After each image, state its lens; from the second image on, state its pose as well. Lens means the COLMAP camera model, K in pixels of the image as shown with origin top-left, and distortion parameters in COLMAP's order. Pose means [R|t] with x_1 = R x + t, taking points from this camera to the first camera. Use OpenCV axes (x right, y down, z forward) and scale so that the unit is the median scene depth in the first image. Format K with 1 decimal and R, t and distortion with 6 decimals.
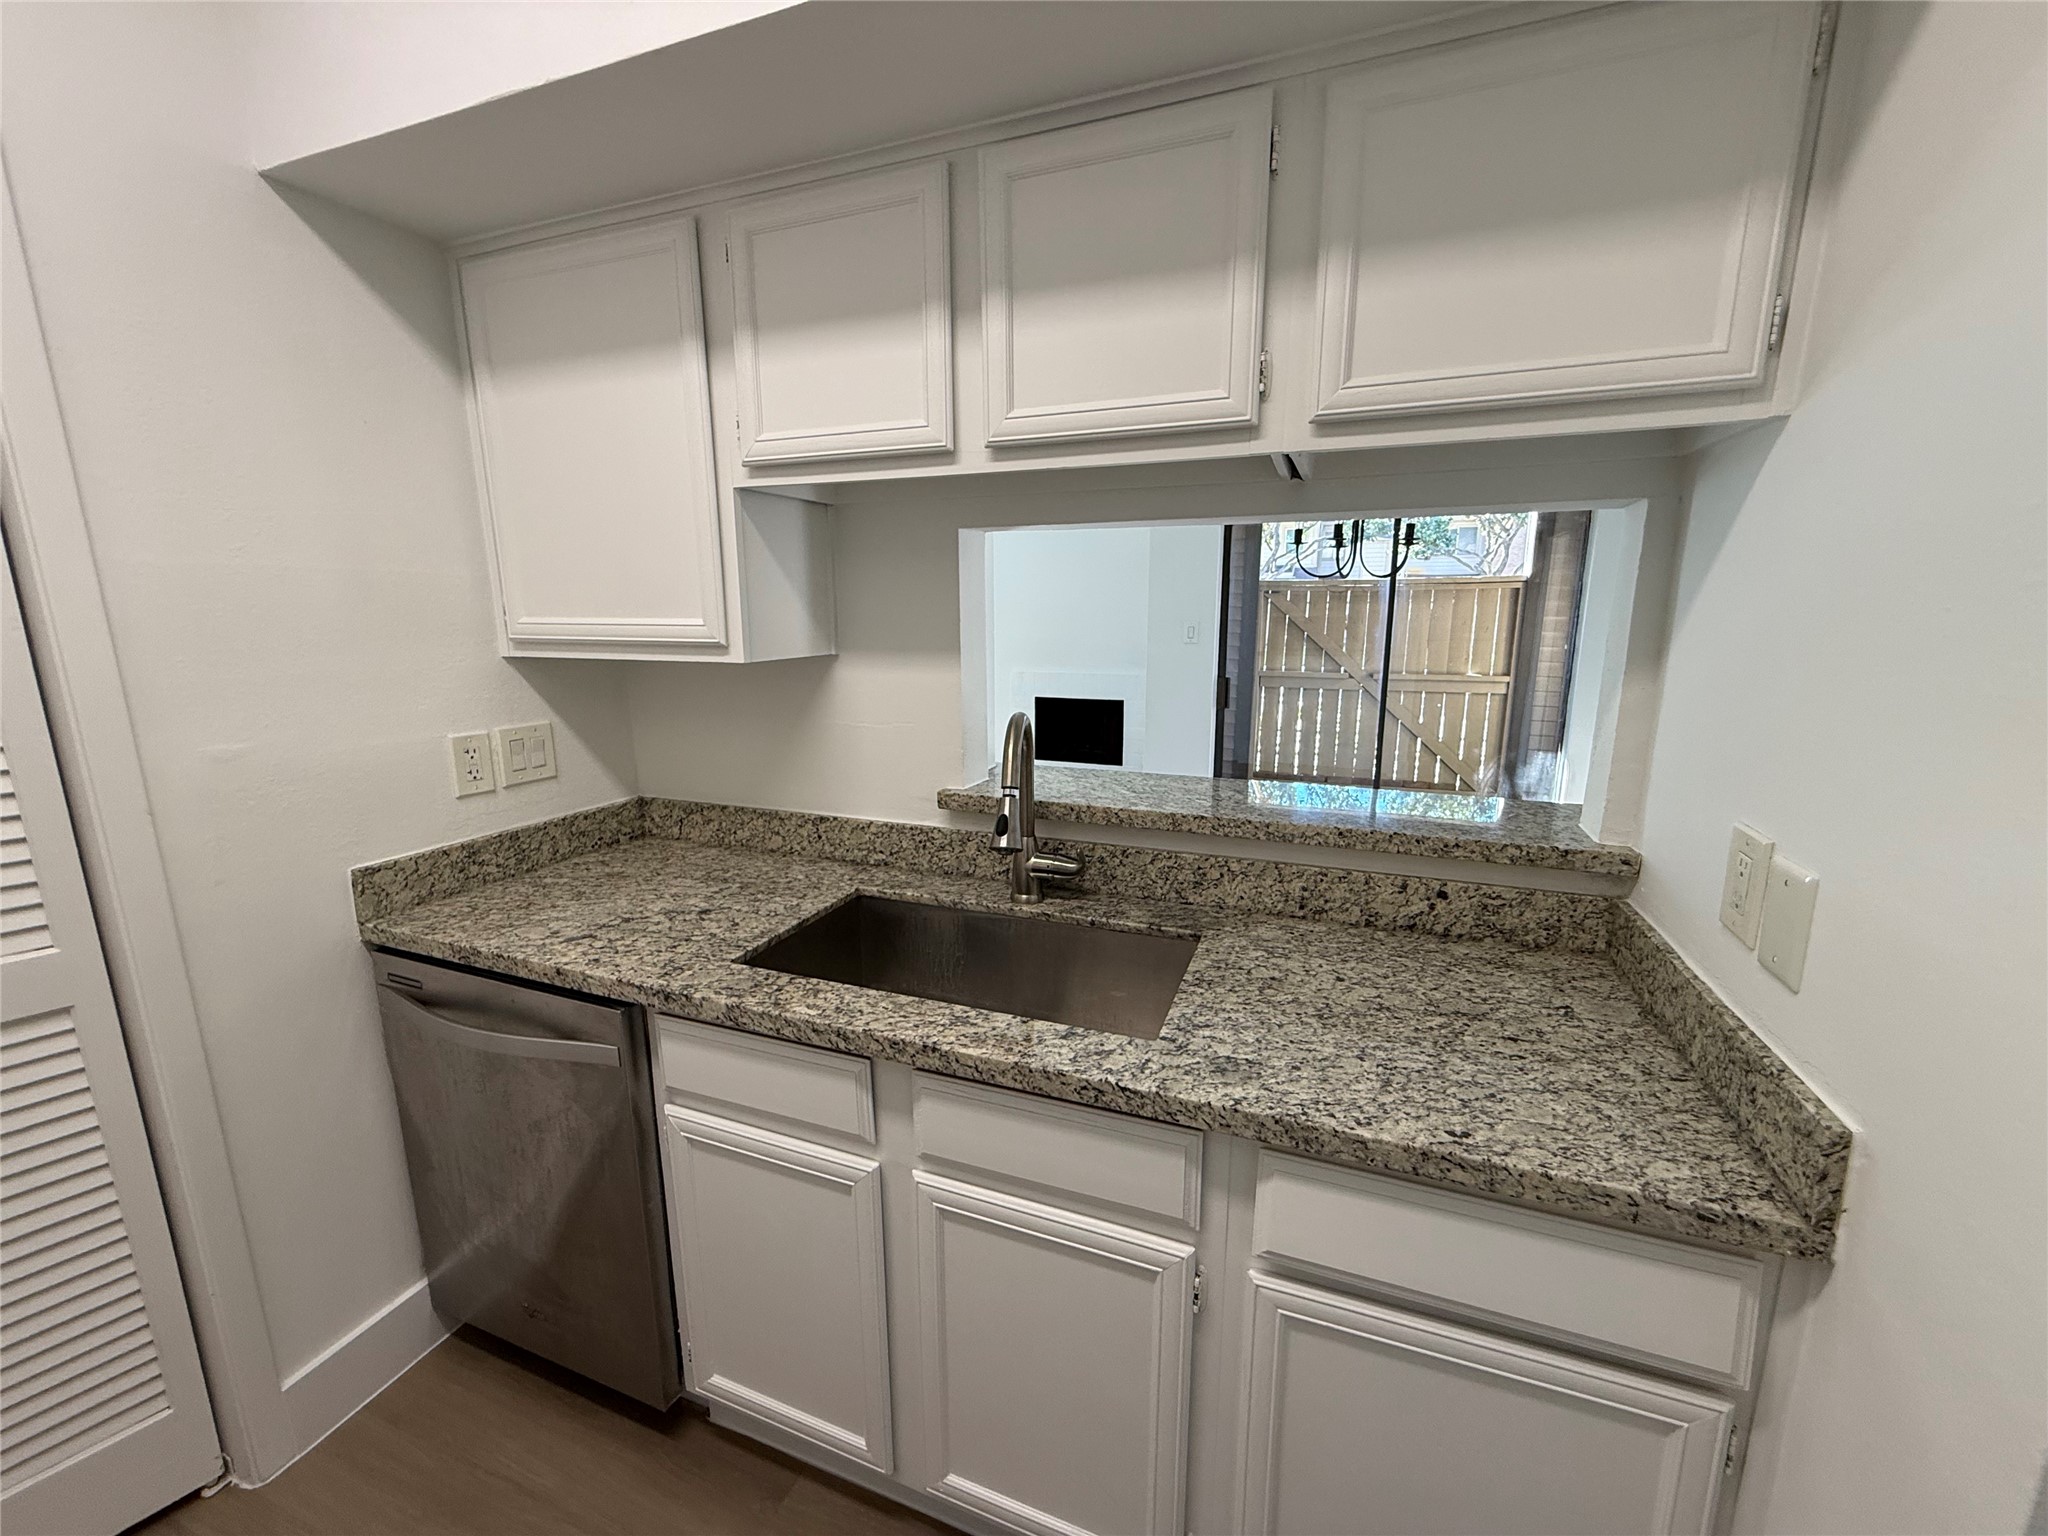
lens RADIAL K [[820.6, 0, 1028.9], [0, 820.6, 772.8], [0, 0, 1]] dist [-0.000220, 0.000299]
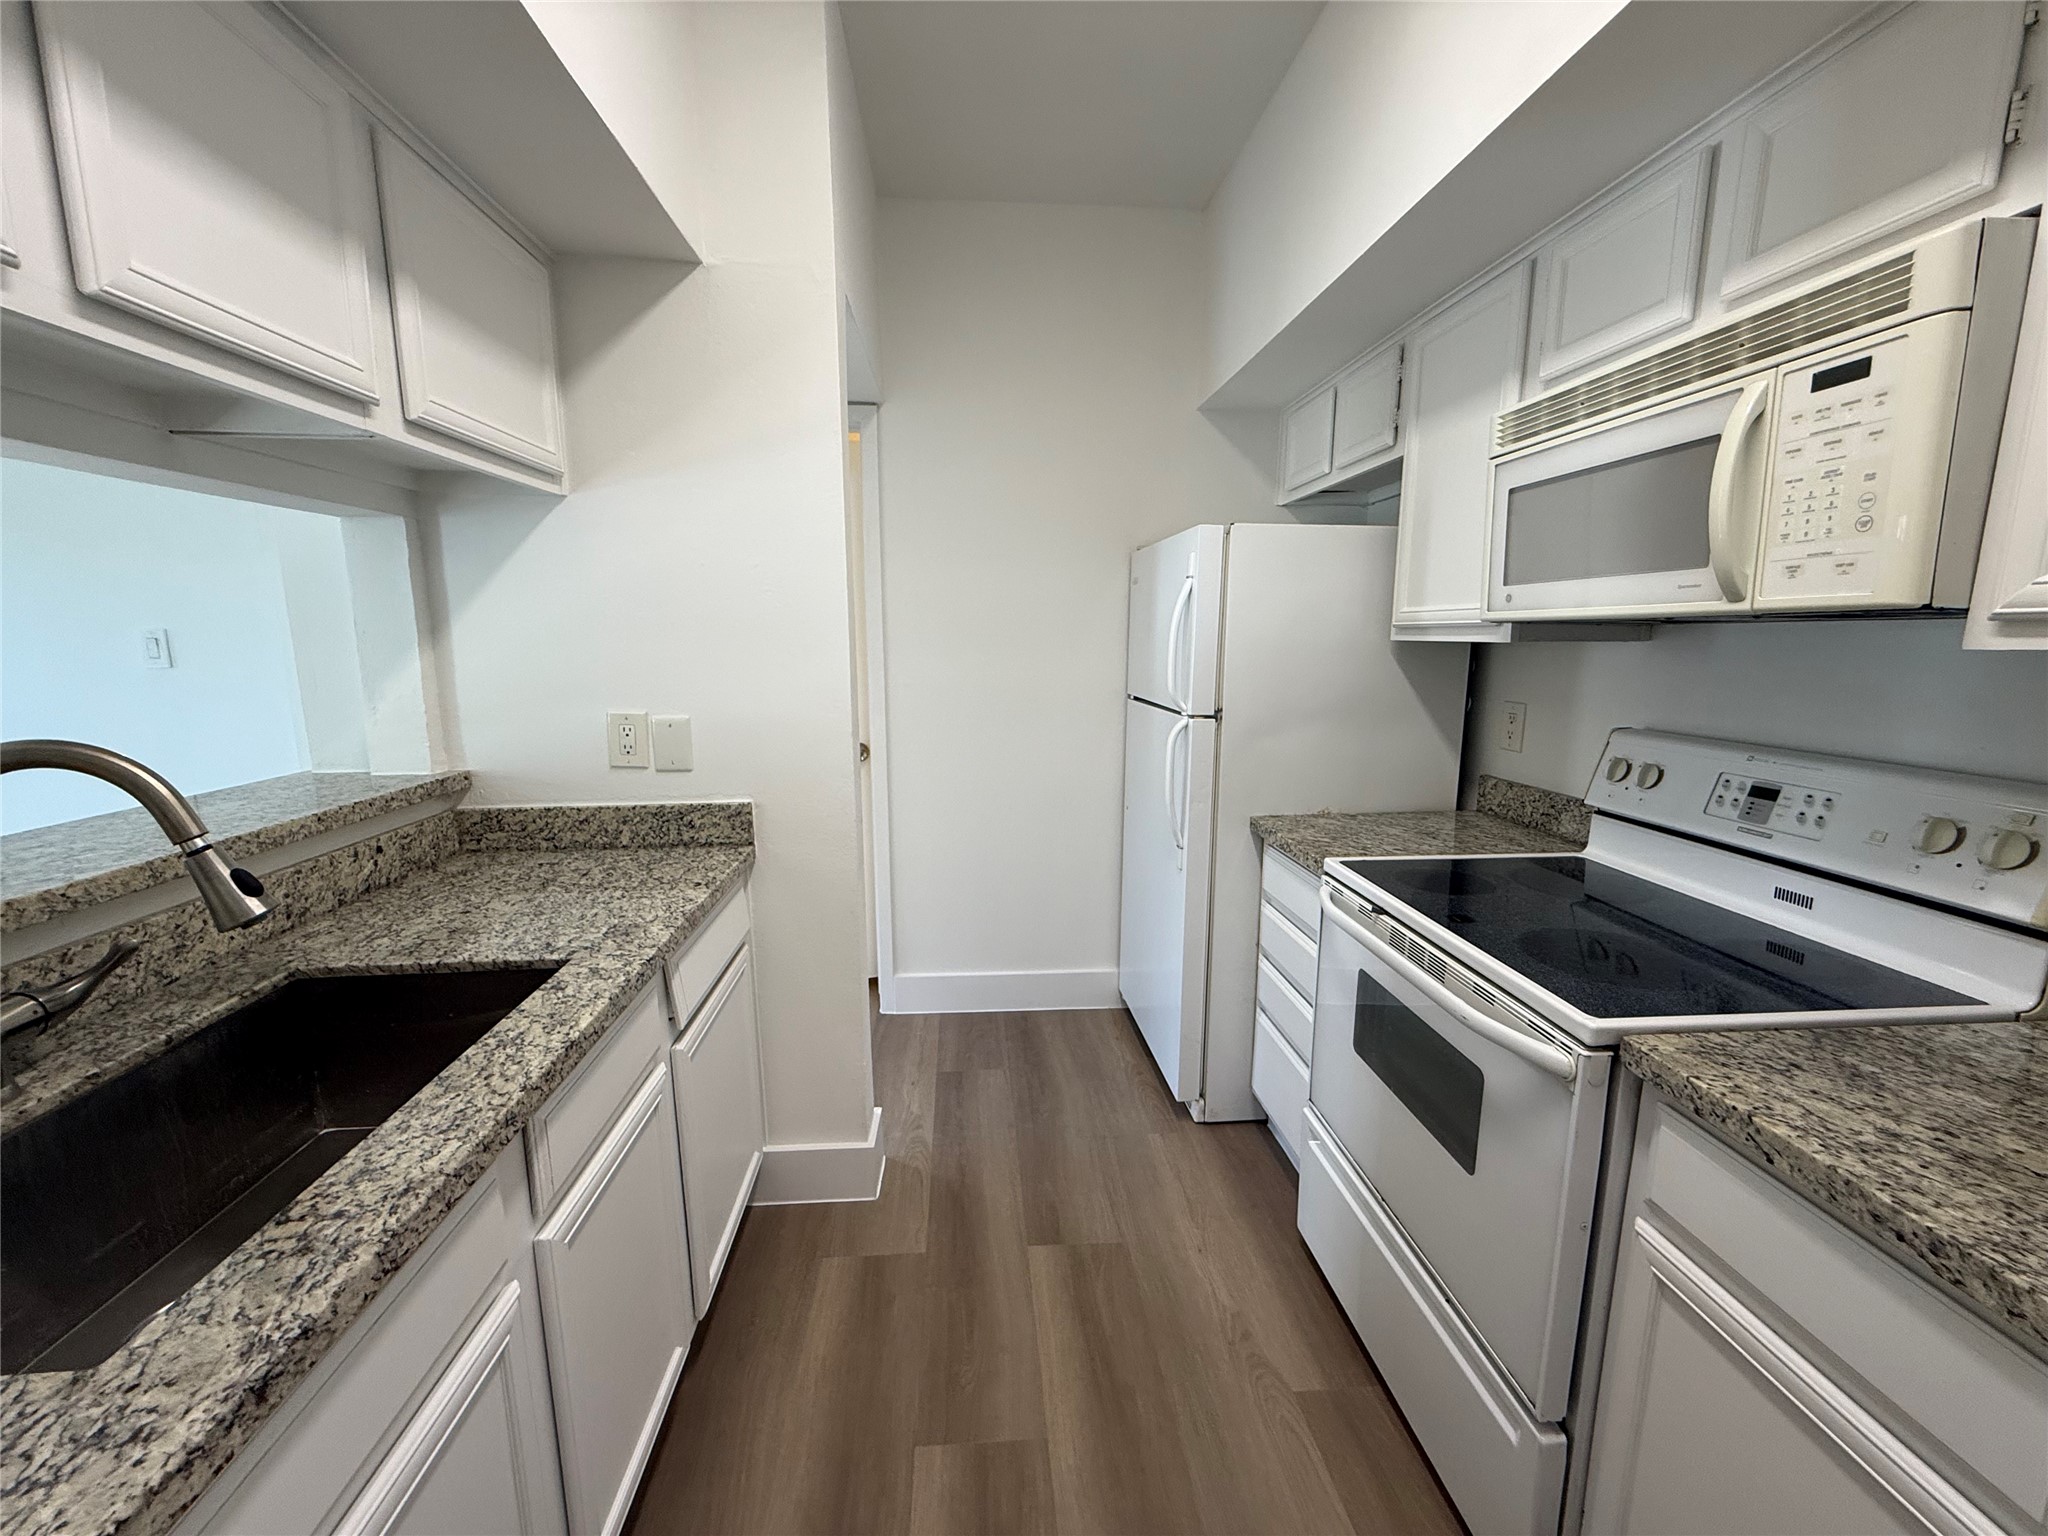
lens RADIAL K [[820.6, 0, 1023.0], [0, 820.6, 769.0], [0, 0, 1]] dist [-0.000220, 0.000299]
pose [[-0.435926, -0.147284, 0.887849, -0.875225], [0.179545, 0.952455, 0.246157, -0.074994], [-0.881891, 0.266715, -0.388756, 0.651240]]
